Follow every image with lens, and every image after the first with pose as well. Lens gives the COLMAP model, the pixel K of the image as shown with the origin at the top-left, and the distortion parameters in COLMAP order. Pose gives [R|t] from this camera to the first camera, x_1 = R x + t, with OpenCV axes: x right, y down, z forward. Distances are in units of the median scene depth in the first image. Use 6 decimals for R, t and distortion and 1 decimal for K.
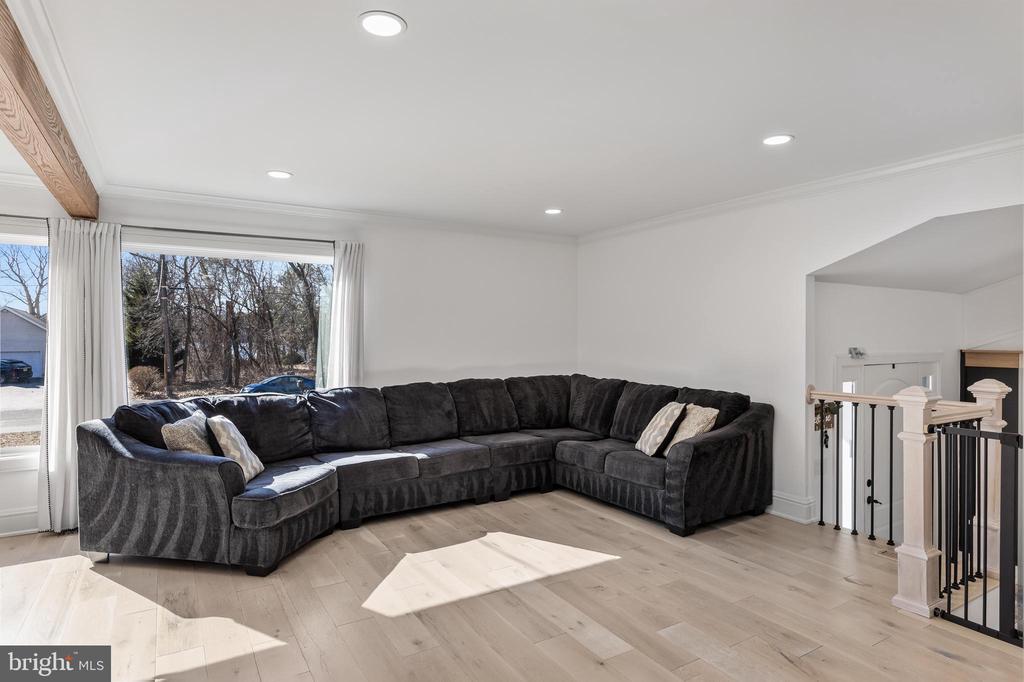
lens RADIAL K [[557.8, 0, 518.8], [0, 557.8, 338.5], [0, 0, 1]] dist [-0.013248, 0.000429]
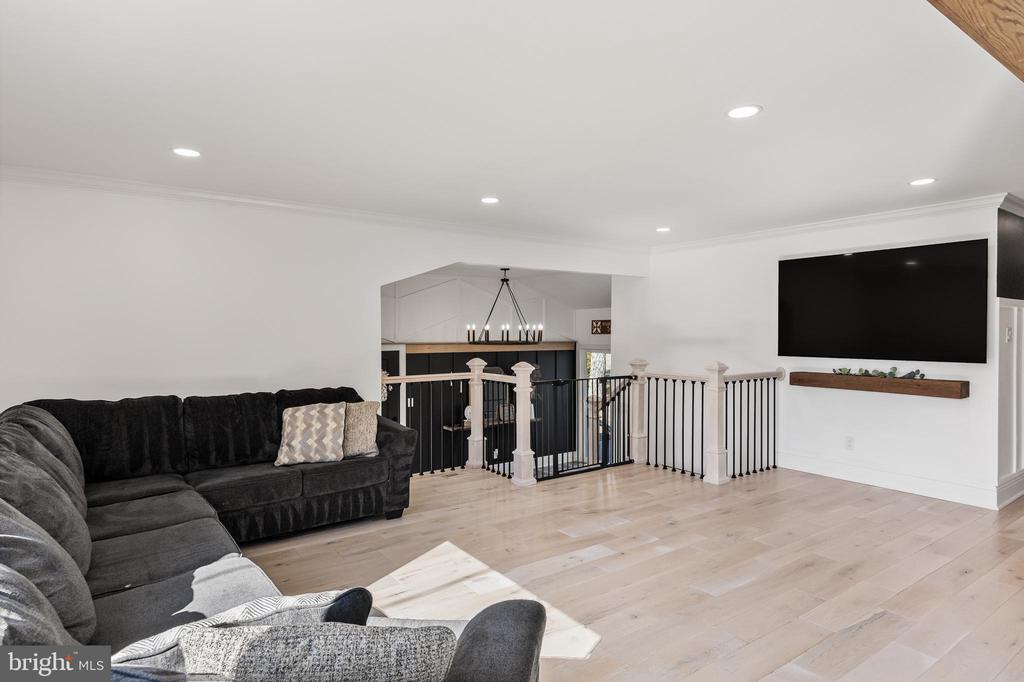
lens RADIAL K [[557.8, 0, 491.6], [0, 557.8, 347.7], [0, 0, 1]] dist [-0.013248, 0.000429]
pose [[-0.022312, -0.026504, 0.999400, -0.923589], [0.012140, 0.999568, 0.026780, -0.010305], [-0.999677, 0.012730, -0.021981, 0.956791]]
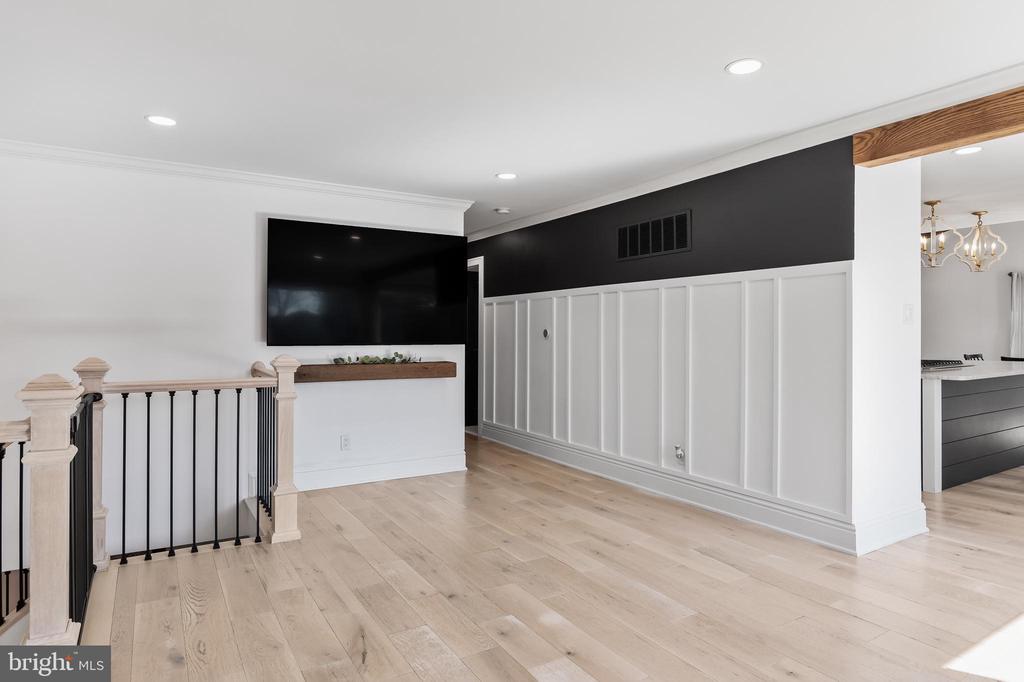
lens RADIAL K [[603.6, 0, 517.0], [0, 603.6, 334.5], [0, 0, 1]] dist [-0.004651, -0.000710]
pose [[-0.999956, -0.000329, 0.009416, 0.157786], [-0.000199, 0.999905, 0.013771, 0.025679], [-0.009419, 0.013768, -0.999861, 1.390801]]
